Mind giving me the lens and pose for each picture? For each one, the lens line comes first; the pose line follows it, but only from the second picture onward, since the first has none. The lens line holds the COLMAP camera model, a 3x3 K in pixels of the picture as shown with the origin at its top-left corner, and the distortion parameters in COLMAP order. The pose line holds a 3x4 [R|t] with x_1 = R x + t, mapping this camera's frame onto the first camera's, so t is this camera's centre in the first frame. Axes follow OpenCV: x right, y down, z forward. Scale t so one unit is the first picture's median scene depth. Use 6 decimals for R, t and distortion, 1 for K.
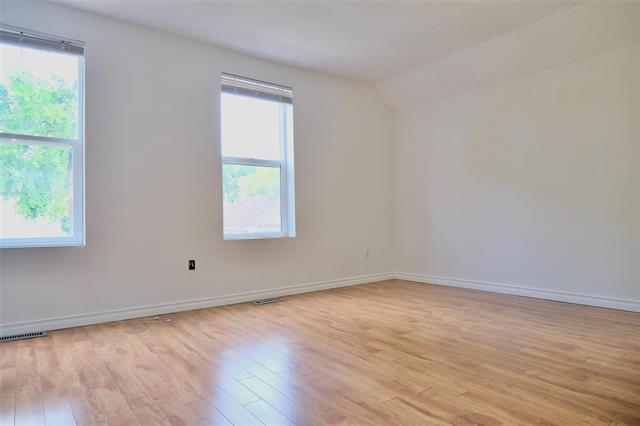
lens RADIAL K [[402.3, 0, 323.6], [0, 402.3, 210.4], [0, 0, 1]] dist [-0.004371, -0.001302]
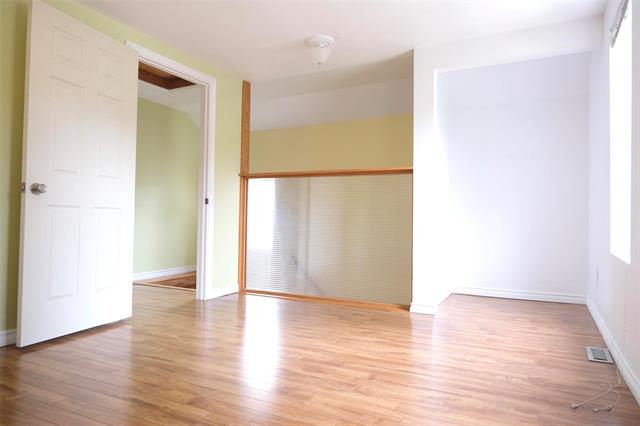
lens RADIAL K [[428.2, 0, 320.0], [0, 428.2, 213.0], [0, 0, 1]] dist [-0.006515, -0.002039]
pose [[-0.900959, -0.001857, -0.433901, 0.277641], [0.011542, 0.999534, -0.028245, 0.021372], [0.433752, -0.030456, -0.900518, 1.926257]]
